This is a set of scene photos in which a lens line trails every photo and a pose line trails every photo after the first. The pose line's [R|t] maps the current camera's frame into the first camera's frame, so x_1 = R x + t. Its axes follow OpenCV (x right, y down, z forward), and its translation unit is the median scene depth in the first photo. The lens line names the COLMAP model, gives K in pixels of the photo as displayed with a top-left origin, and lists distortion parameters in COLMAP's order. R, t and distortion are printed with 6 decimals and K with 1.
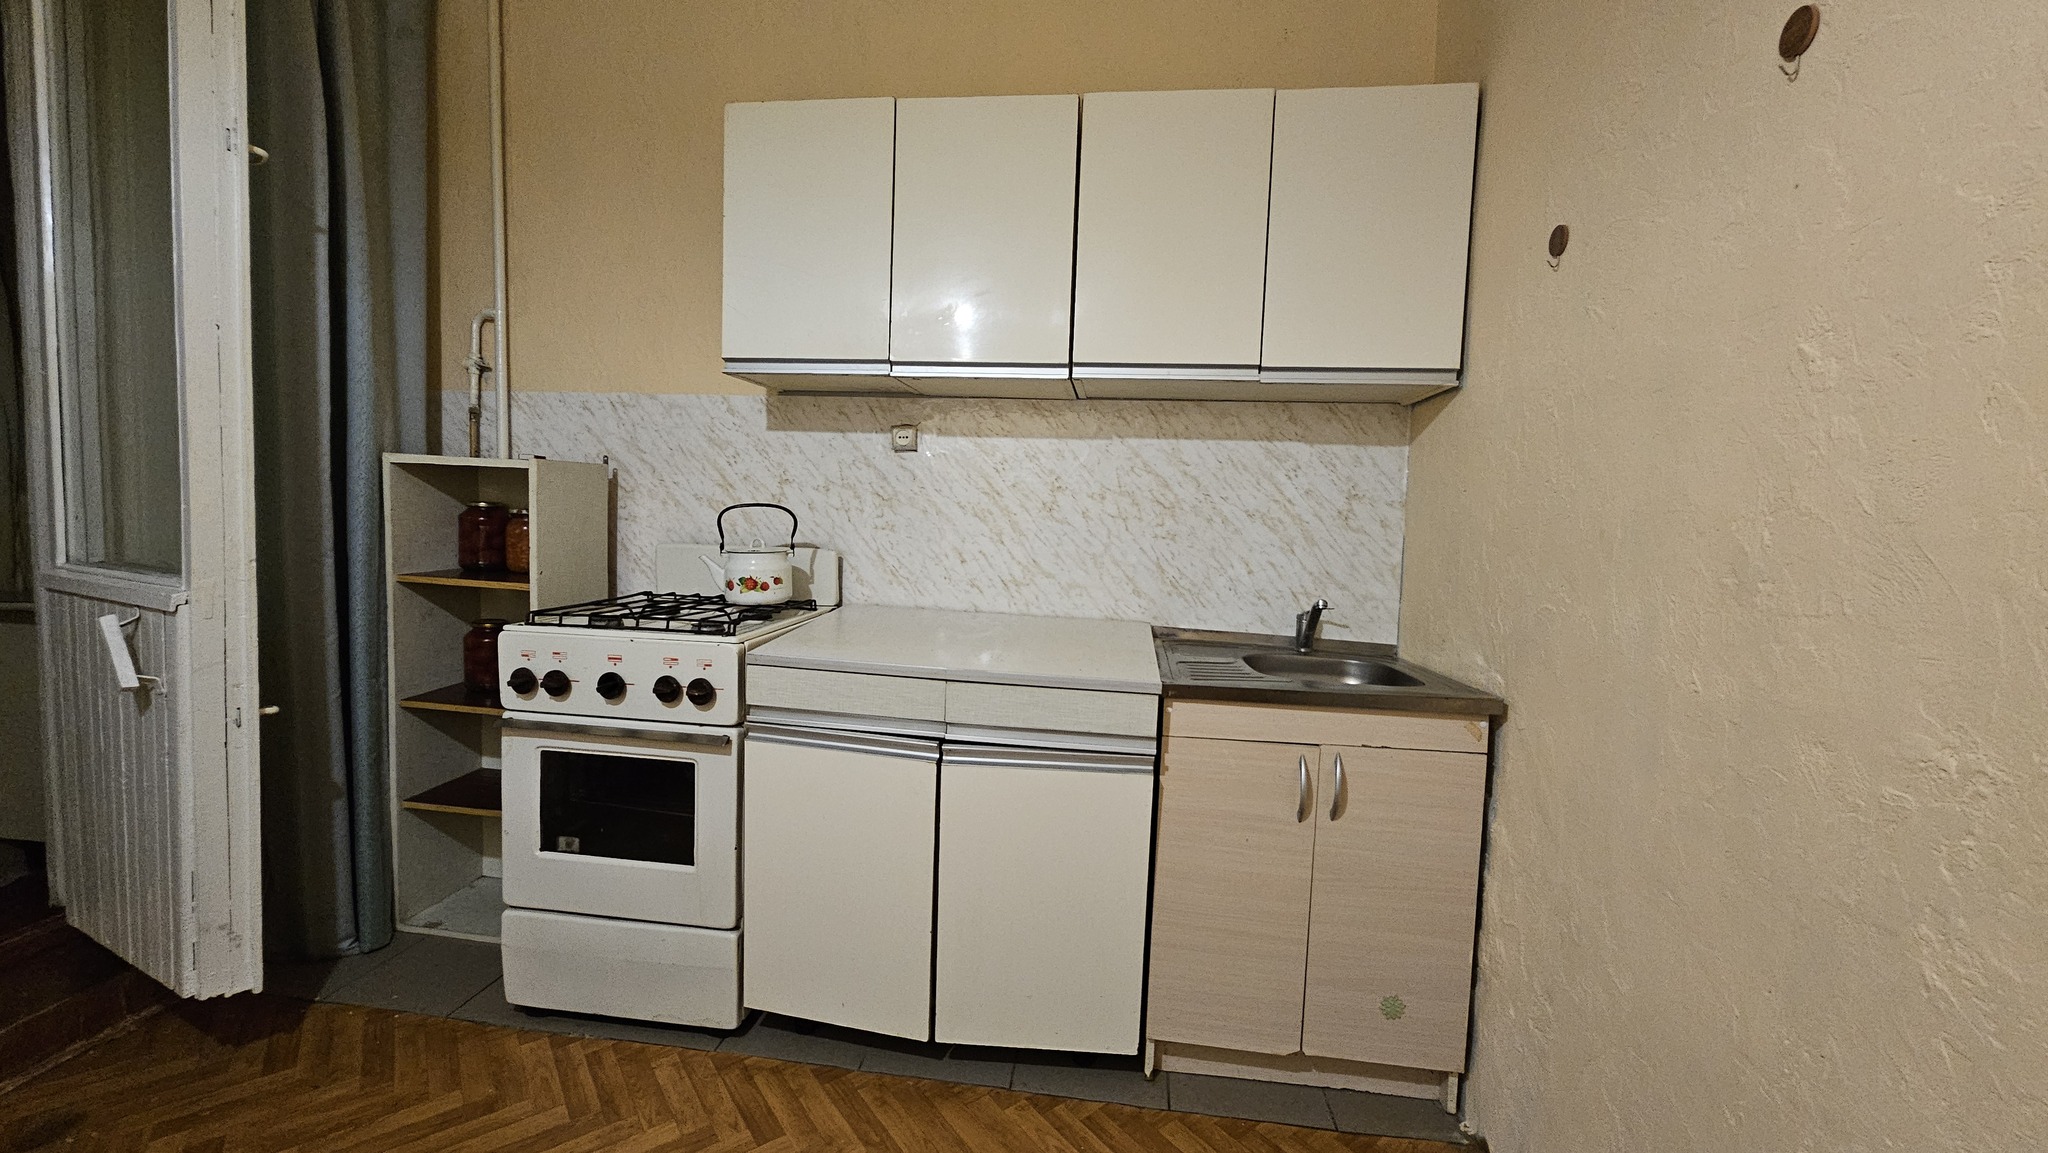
lens RADIAL K [[841.2, 0, 1020.7], [0, 841.2, 567.4], [0, 0, 1]] dist [-0.000962, -0.000181]
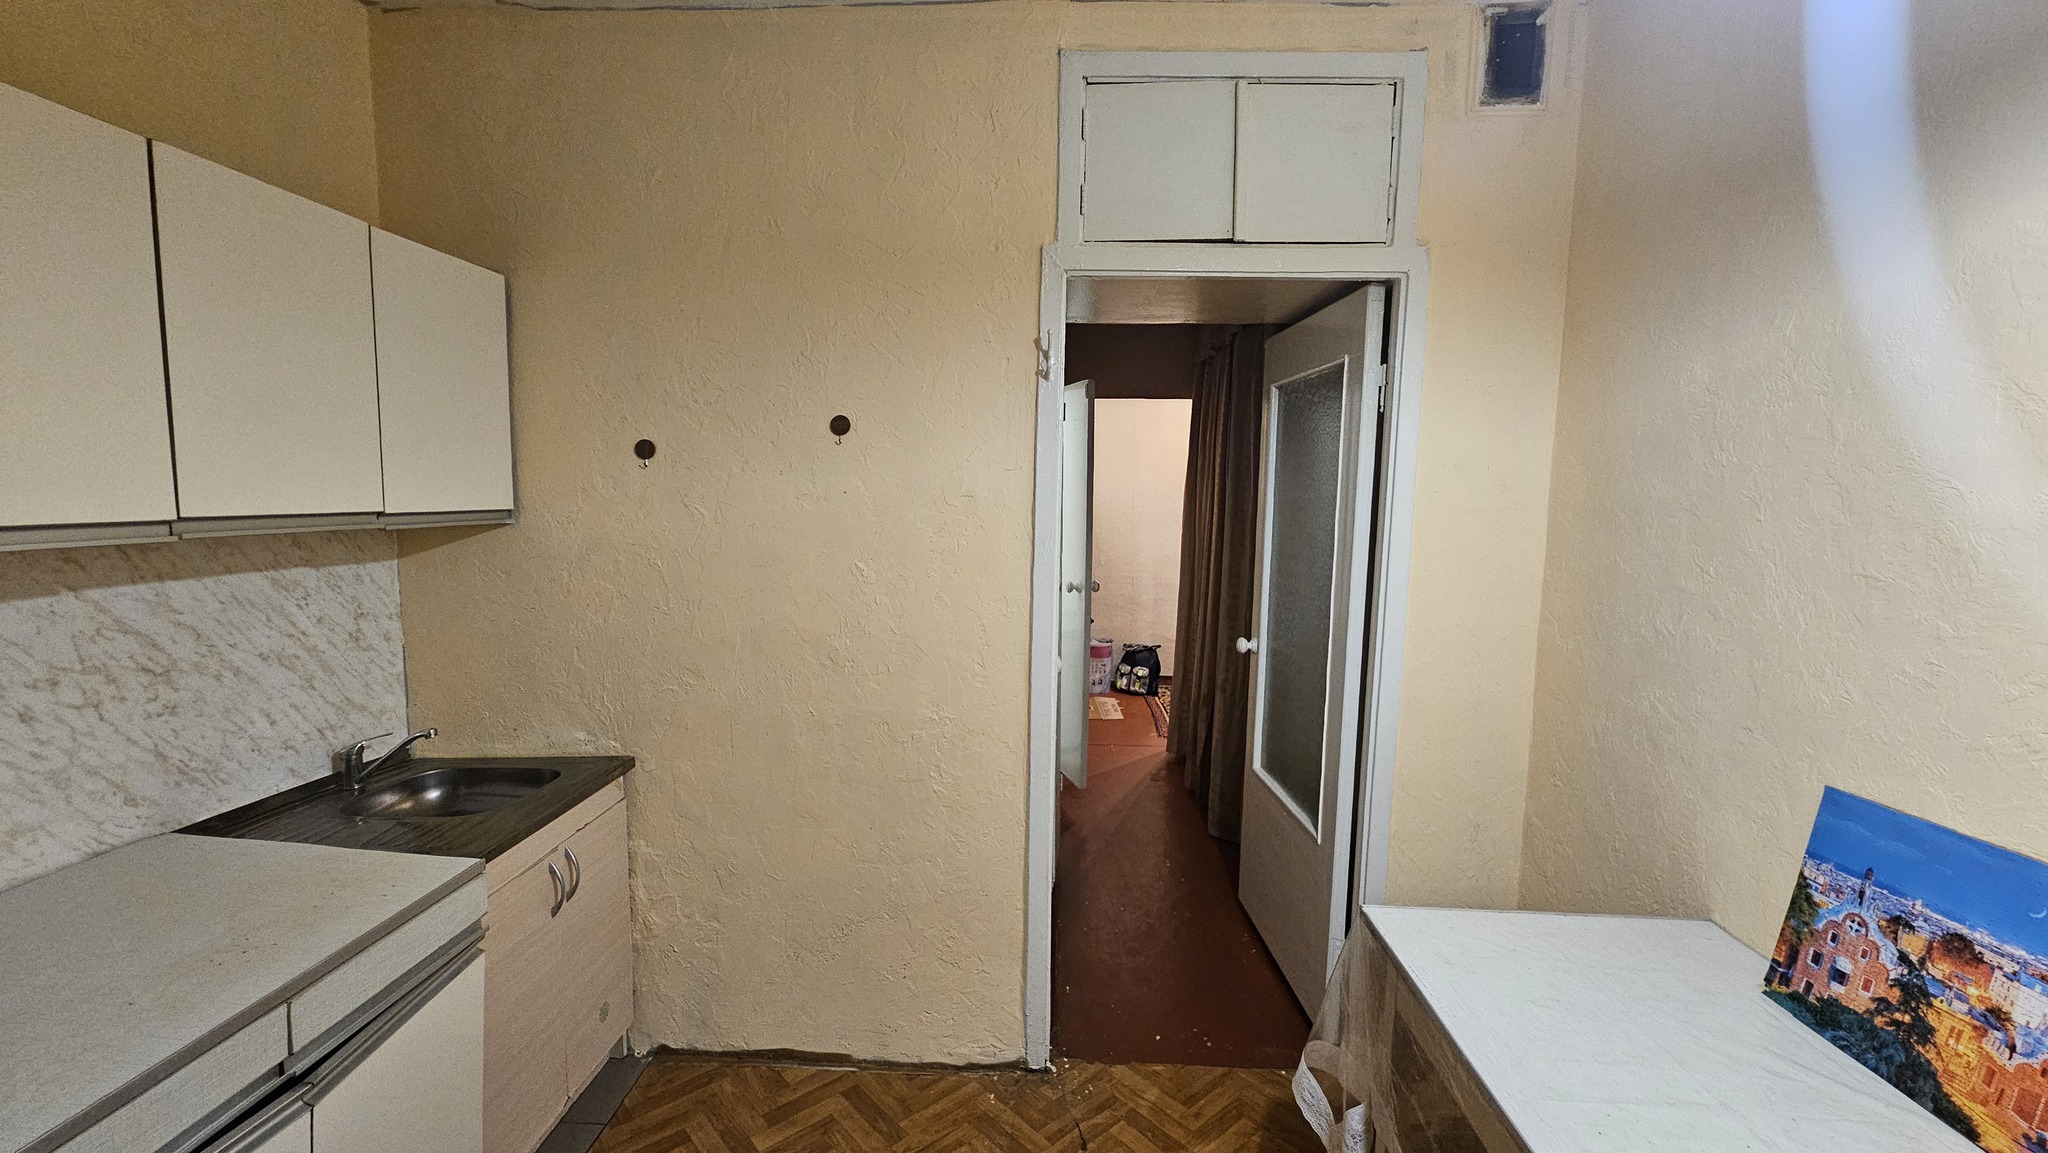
lens RADIAL K [[841.2, 0, 1006.9], [0, 841.2, 564.3], [0, 0, 1]] dist [-0.000962, -0.000181]
pose [[-0.064420, -0.124633, 0.990109, -0.651252], [0.053211, 0.990330, 0.128123, -0.243567], [-0.996503, 0.060939, -0.057166, 0.324508]]
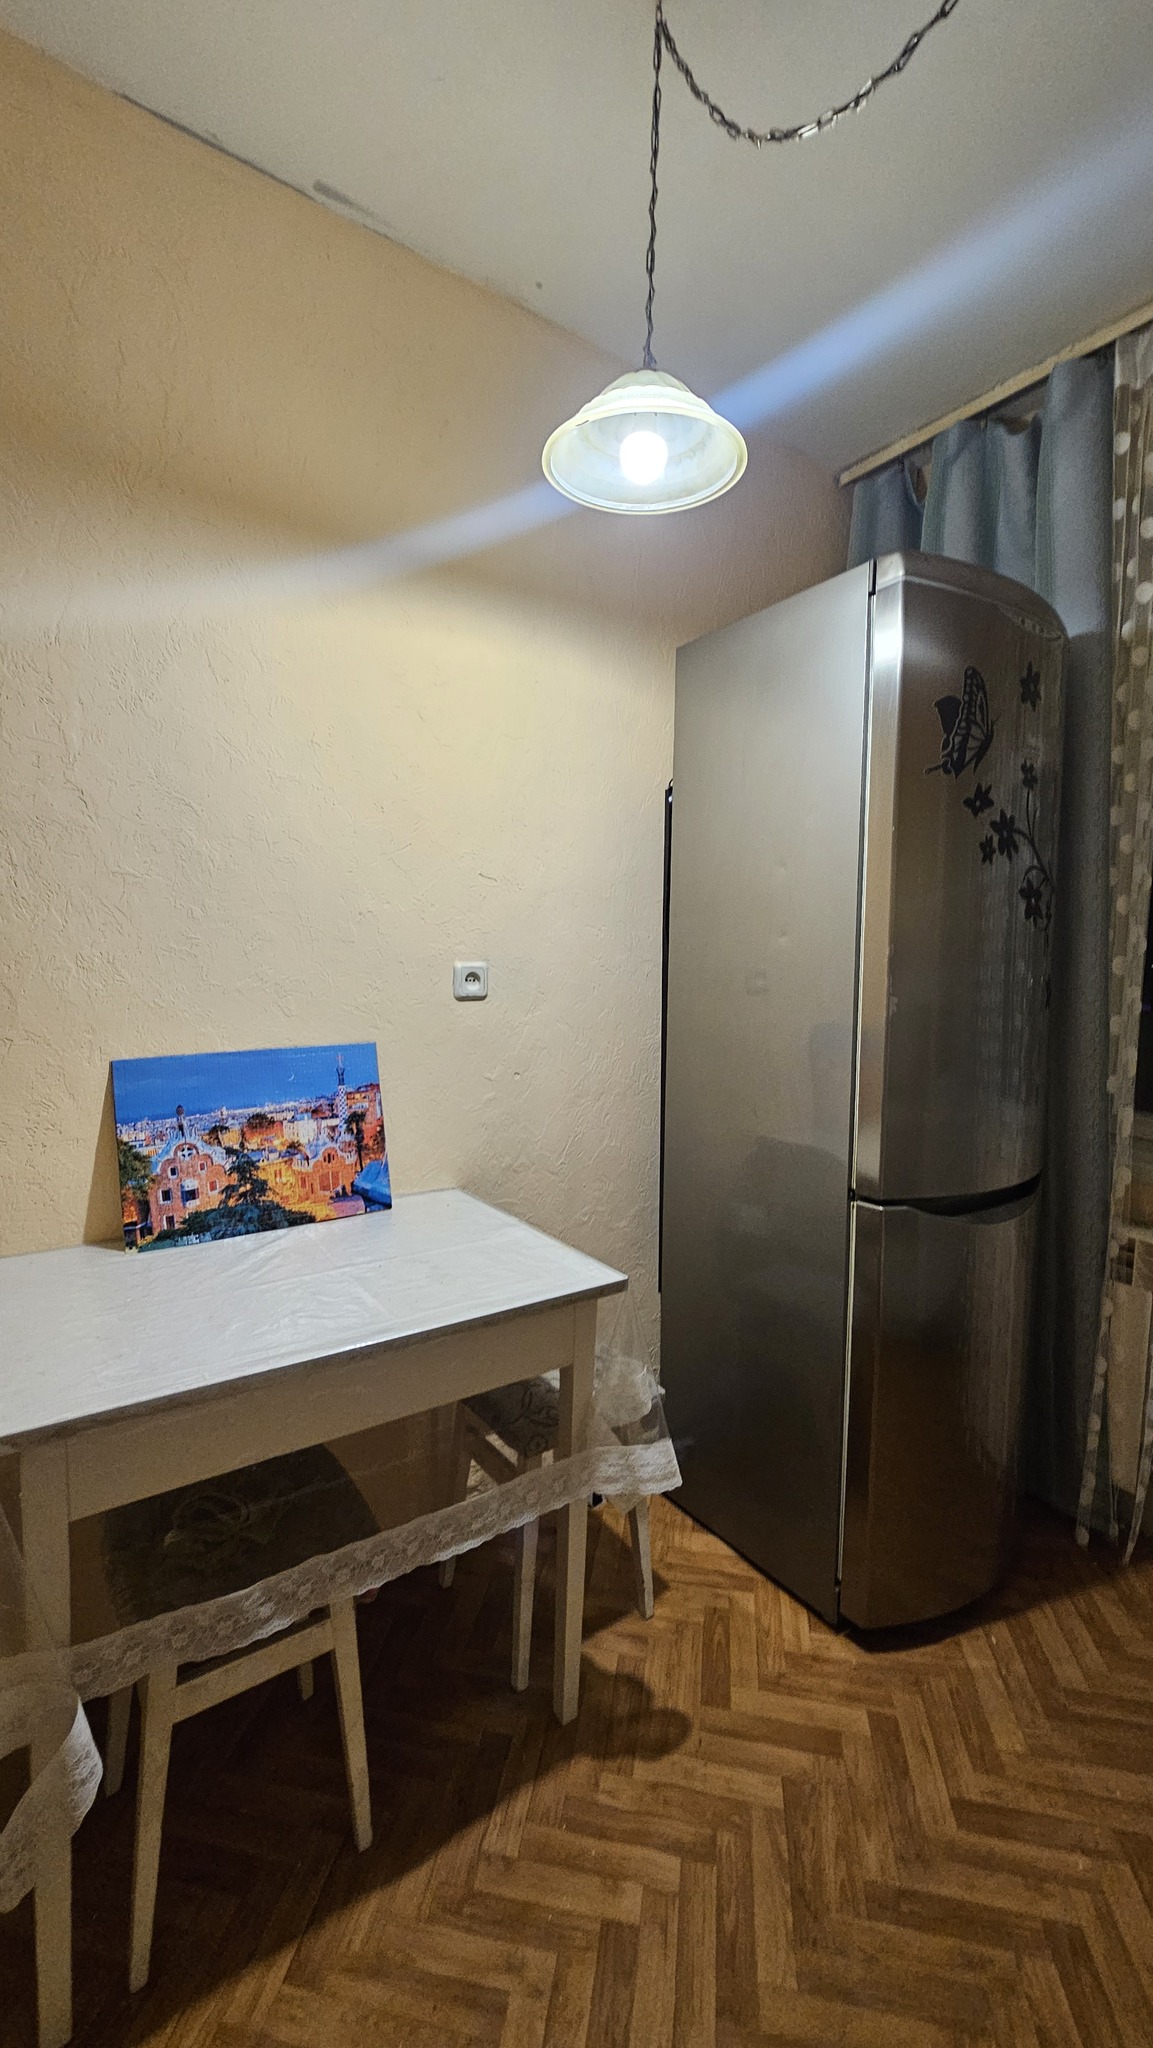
lens RADIAL K [[841.2, 0, 577.9], [0, 841.2, 1020.5], [0, 0, 1]] dist [-0.000962, -0.000181]
pose [[-0.733866, 0.004132, -0.679281, 0.117214], [-0.096362, 0.989236, 0.110123, -0.115389], [0.672424, 0.146273, -0.725569, 0.470588]]
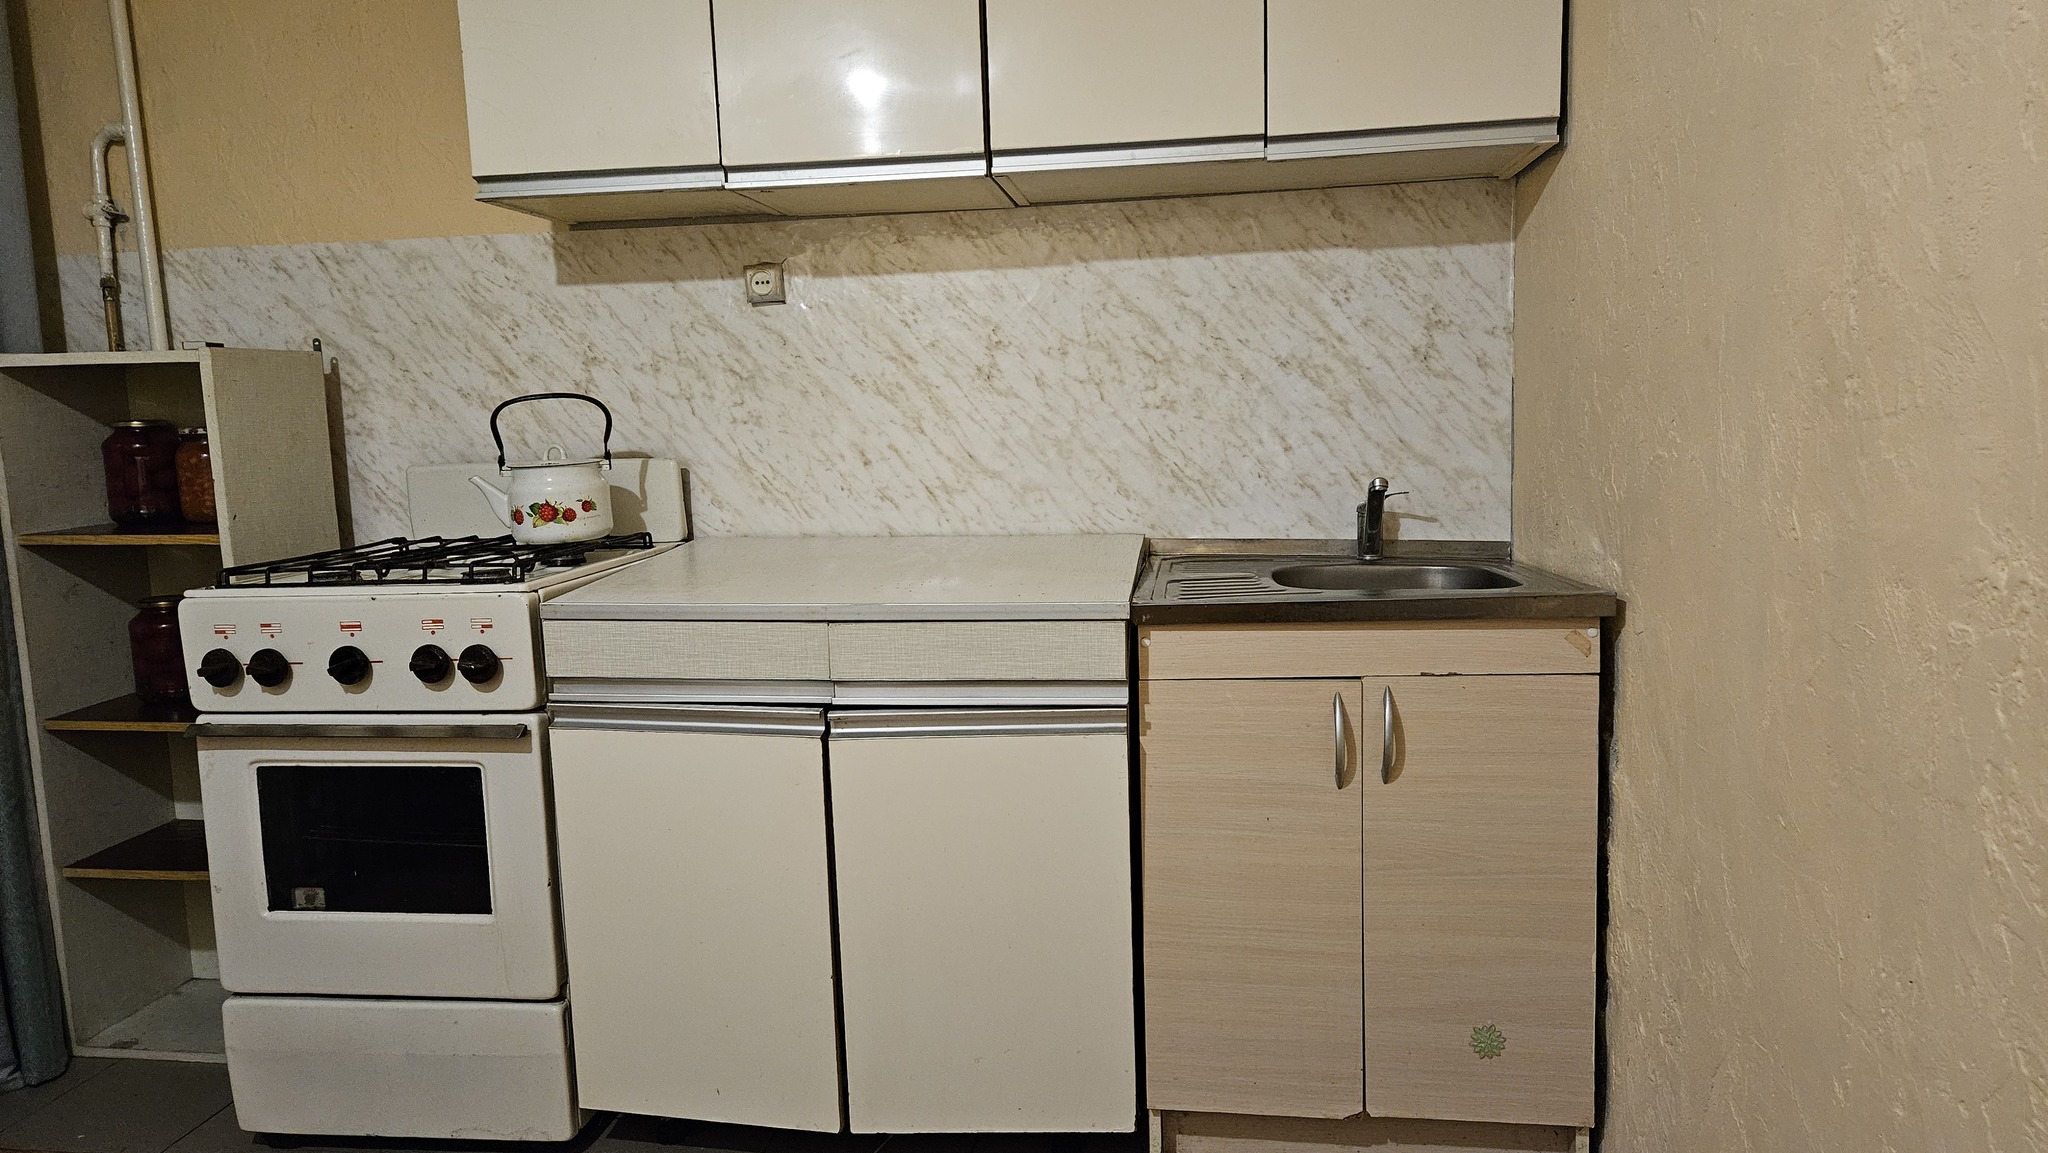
lens RADIAL K [[1364.8, 0, 1026.6], [0, 1364.8, 576.0], [0, 0, 1]] dist [0.072421, -0.060892]
pose [[0.997744, -0.066091, -0.011784, 0.076360], [0.066641, 0.996268, 0.054859, 0.035957], [0.008115, -0.055520, 0.998425, -0.113085]]
